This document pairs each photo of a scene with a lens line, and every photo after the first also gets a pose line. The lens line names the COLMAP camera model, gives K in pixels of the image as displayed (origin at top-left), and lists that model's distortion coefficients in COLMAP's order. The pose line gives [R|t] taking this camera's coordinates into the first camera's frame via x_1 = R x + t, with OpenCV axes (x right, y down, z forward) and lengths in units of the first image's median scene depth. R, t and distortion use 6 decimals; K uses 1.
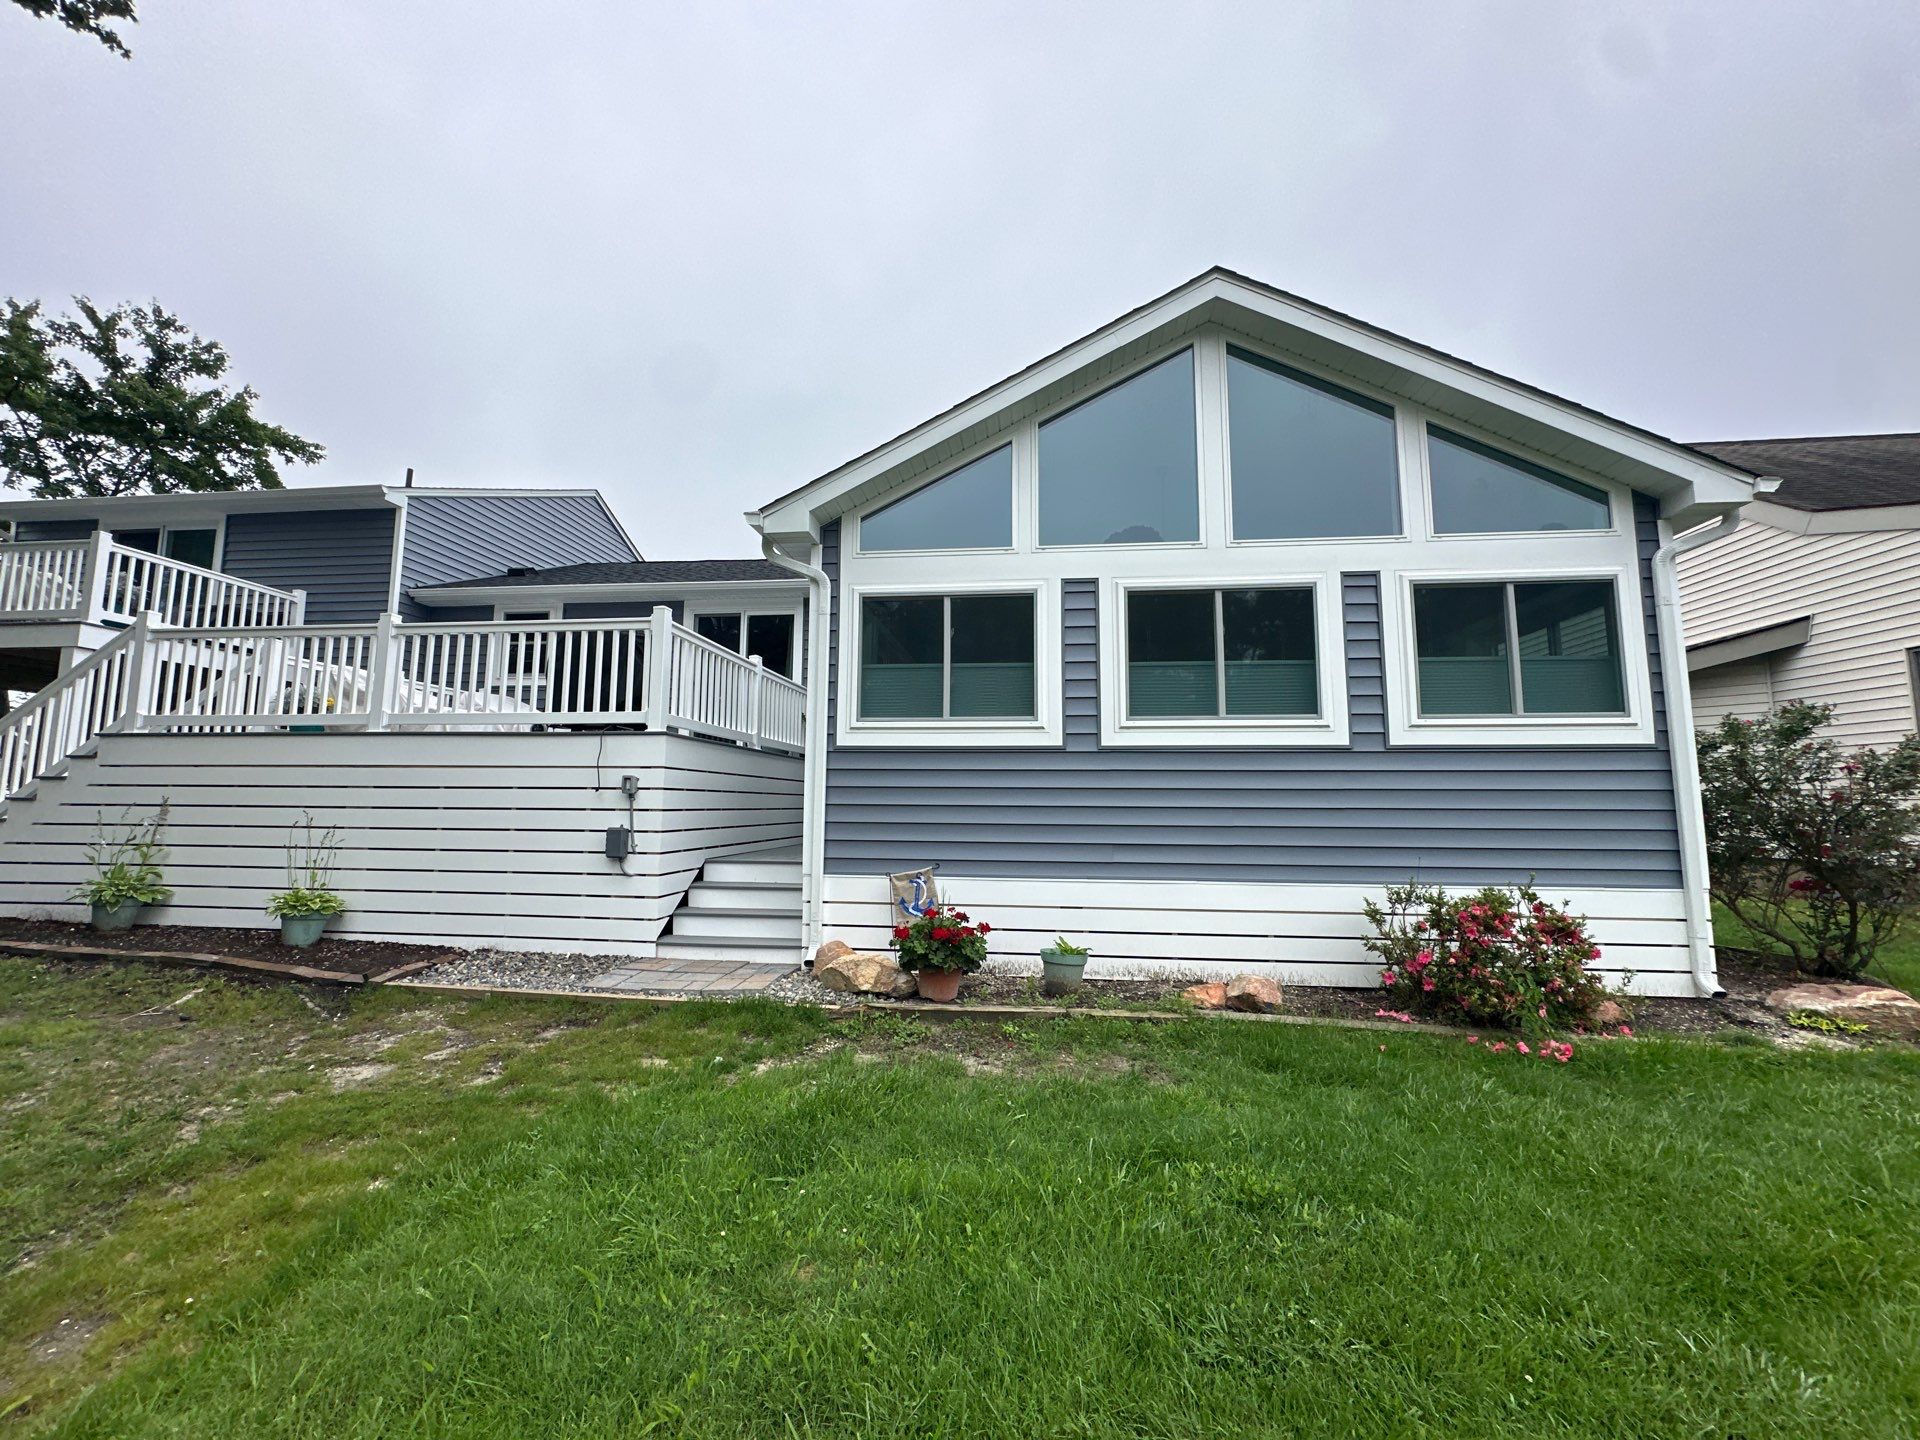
lens RADIAL K [[818.6, 0, 960.0], [0, 818.6, 720.0], [0, 0, 1]] dist [0.000319, 0.000046]
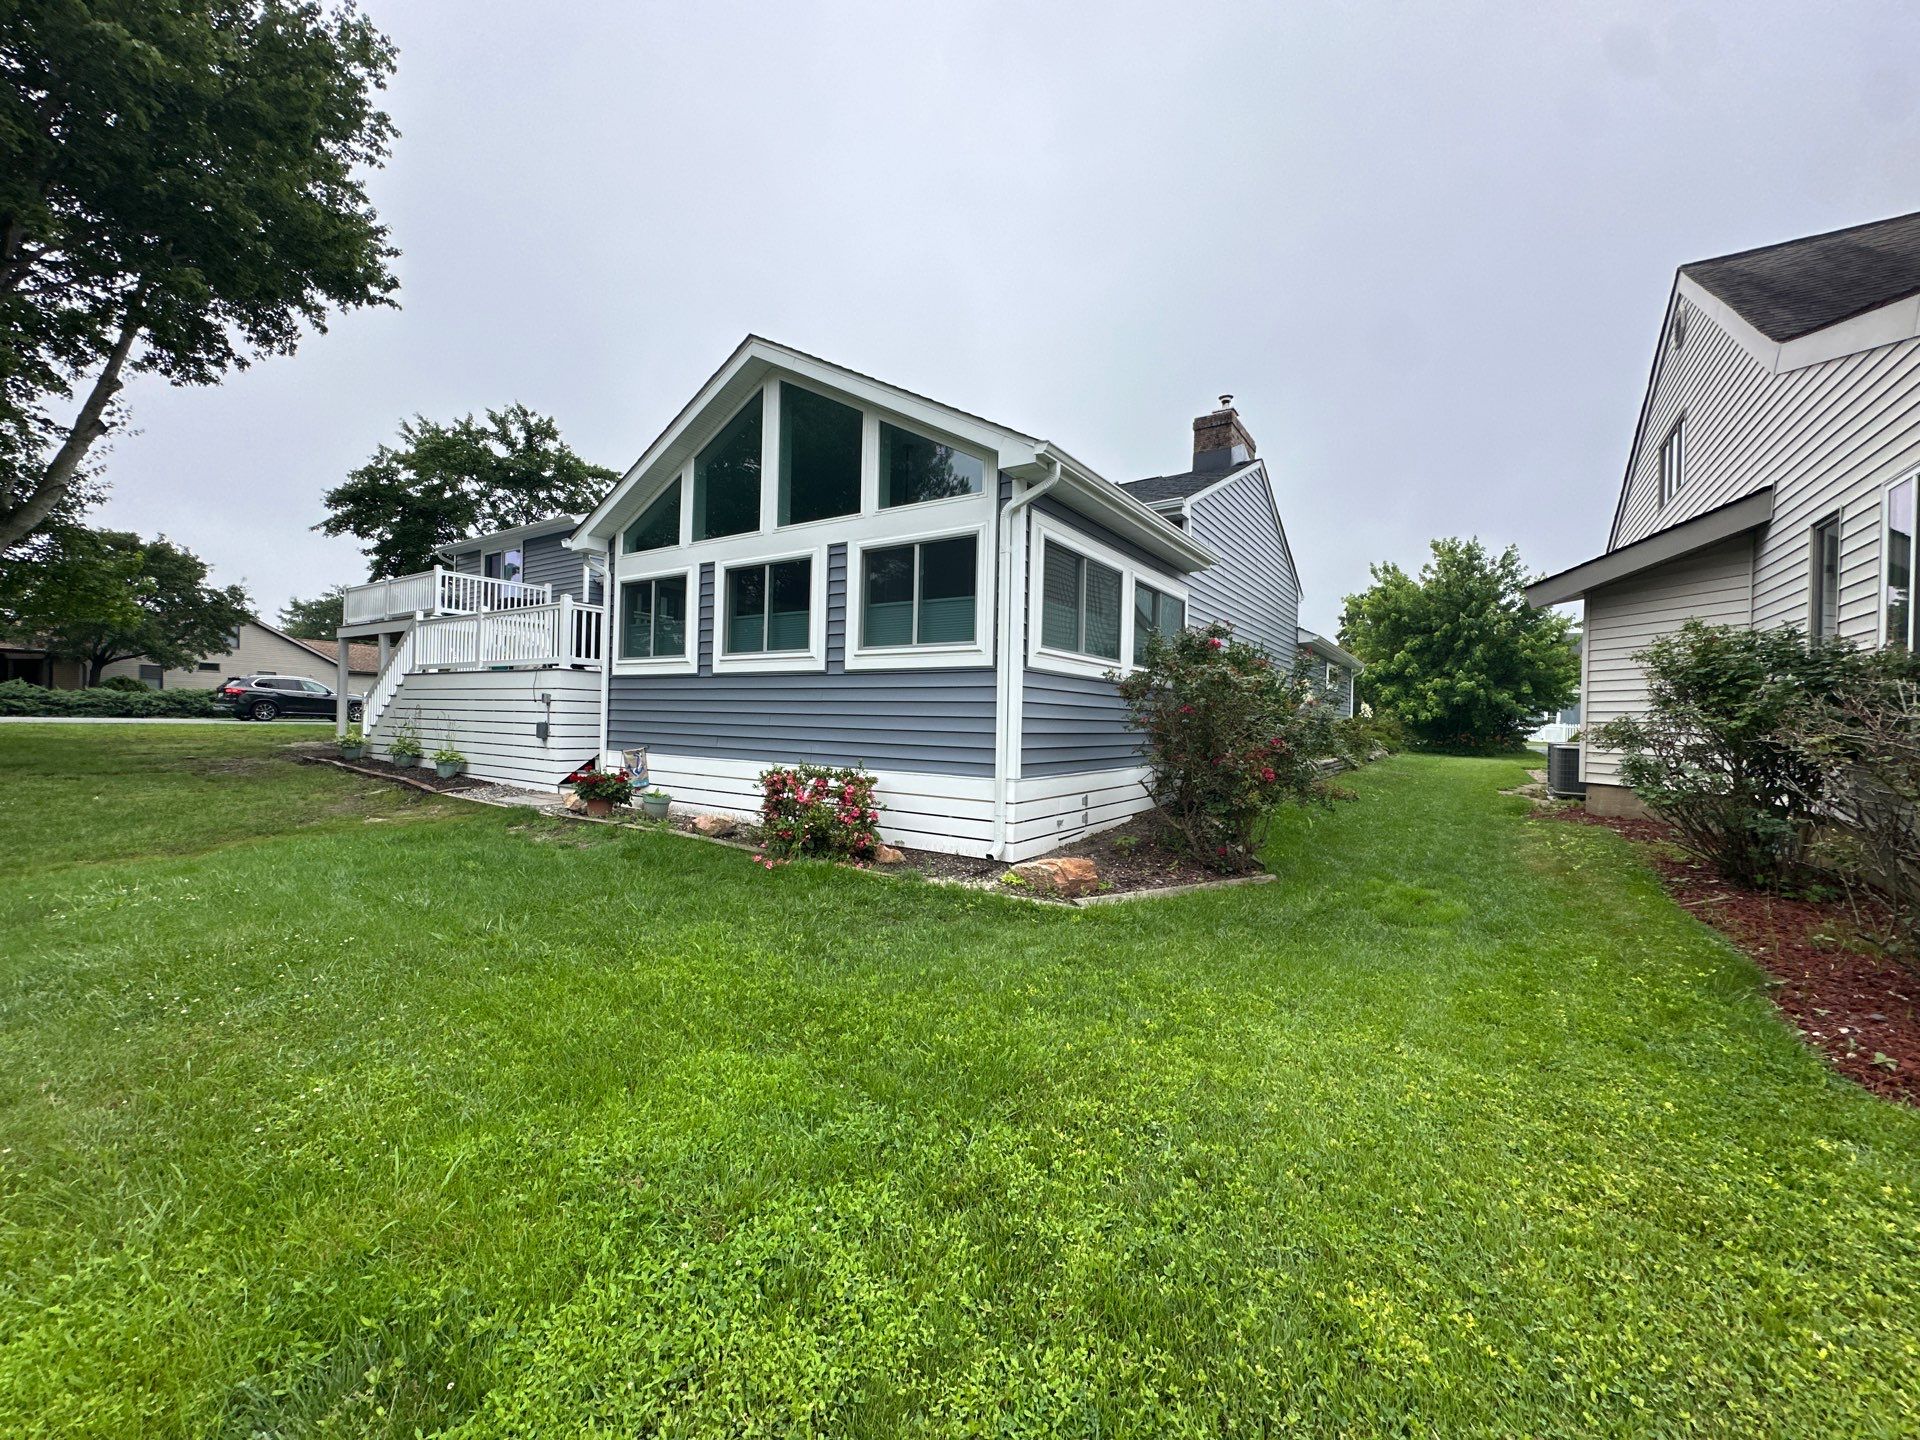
lens RADIAL K [[851.8, 0, 963.4], [0, 851.8, 725.7], [0, 0, 1]] dist [0.001223, 0.000397]
pose [[0.864070, 0.014980, -0.503148, 1.332036], [0.039398, 0.994478, 0.097267, -0.006918], [0.501827, -0.103869, 0.858709, -0.150039]]
